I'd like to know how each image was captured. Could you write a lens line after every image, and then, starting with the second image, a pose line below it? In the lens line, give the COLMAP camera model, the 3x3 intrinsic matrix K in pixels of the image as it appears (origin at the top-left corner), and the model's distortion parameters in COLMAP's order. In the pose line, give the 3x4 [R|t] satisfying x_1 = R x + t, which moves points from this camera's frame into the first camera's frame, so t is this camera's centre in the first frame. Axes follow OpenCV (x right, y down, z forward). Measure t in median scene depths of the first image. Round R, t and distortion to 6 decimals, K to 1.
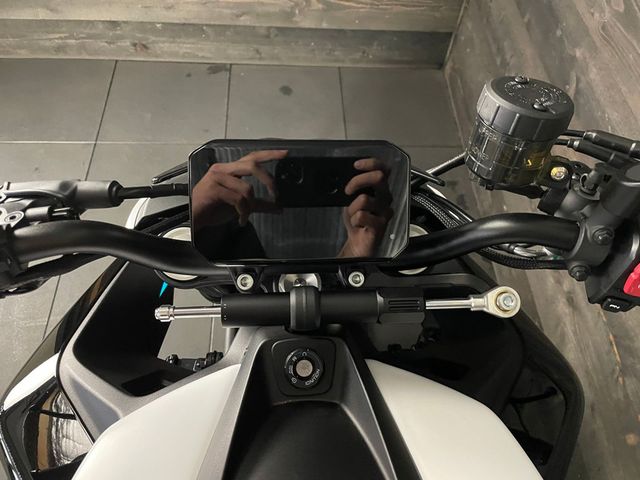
lens RADIAL K [[489.1, 0, 318.8], [0, 489.1, 237.3], [0, 0, 1]] dist [0.066358, -0.085995]
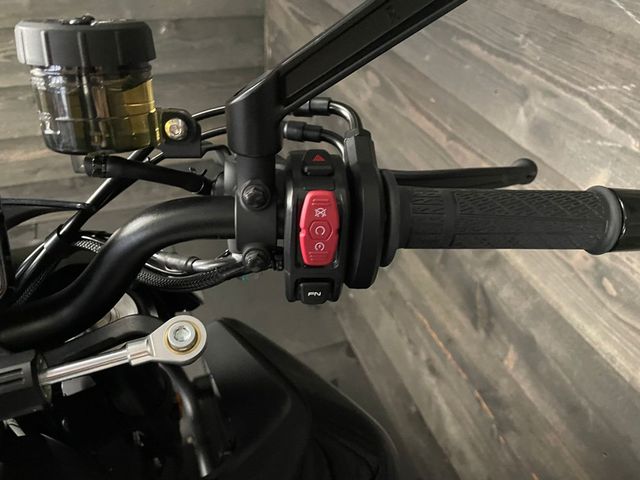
lens RADIAL K [[489.1, 0, 322.0], [0, 489.1, 239.3], [0, 0, 1]] dist [0.066358, -0.085995]
pose [[0.945309, -0.214065, 0.246103, 0.147270], [0.275107, 0.928611, -0.248993, 0.078633], [-0.175233, 0.303080, 0.936715, 0.108194]]
